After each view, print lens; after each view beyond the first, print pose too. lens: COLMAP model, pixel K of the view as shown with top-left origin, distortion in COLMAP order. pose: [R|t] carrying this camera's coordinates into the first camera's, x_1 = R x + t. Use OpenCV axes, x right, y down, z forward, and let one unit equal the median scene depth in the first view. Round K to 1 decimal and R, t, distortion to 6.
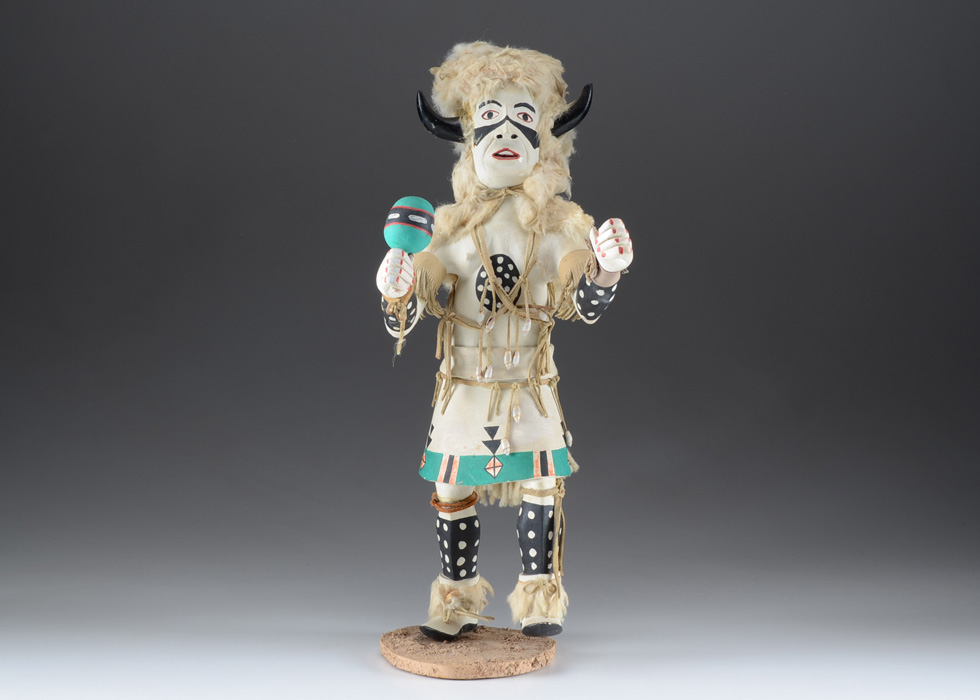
lens RADIAL K [[2405.4, 0, 490.7], [0, 2405.4, 348.1], [0, 0, 1]] dist [0.029301, 0.000000]
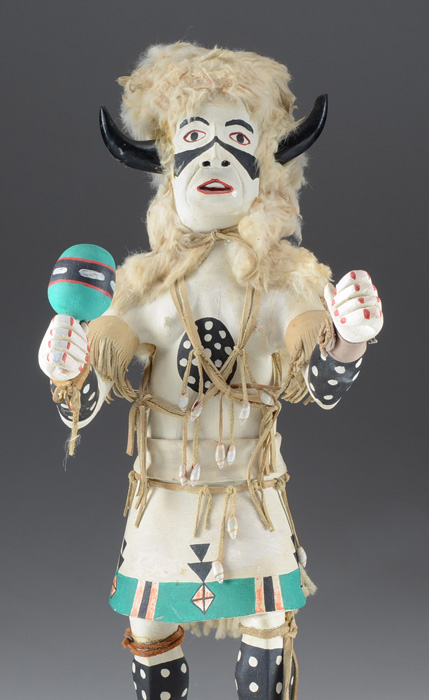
lens RADIAL K [[2075.0, 0, 214.6], [0, 2075.0, 350.7], [0, 0, 1]] dist [0.030914, 0.000000]
pose [[0.999706, -0.012501, -0.020757, 0.019281], [0.012327, 0.999888, -0.008466, -0.022919], [0.020861, 0.008208, 0.999749, 0.340933]]
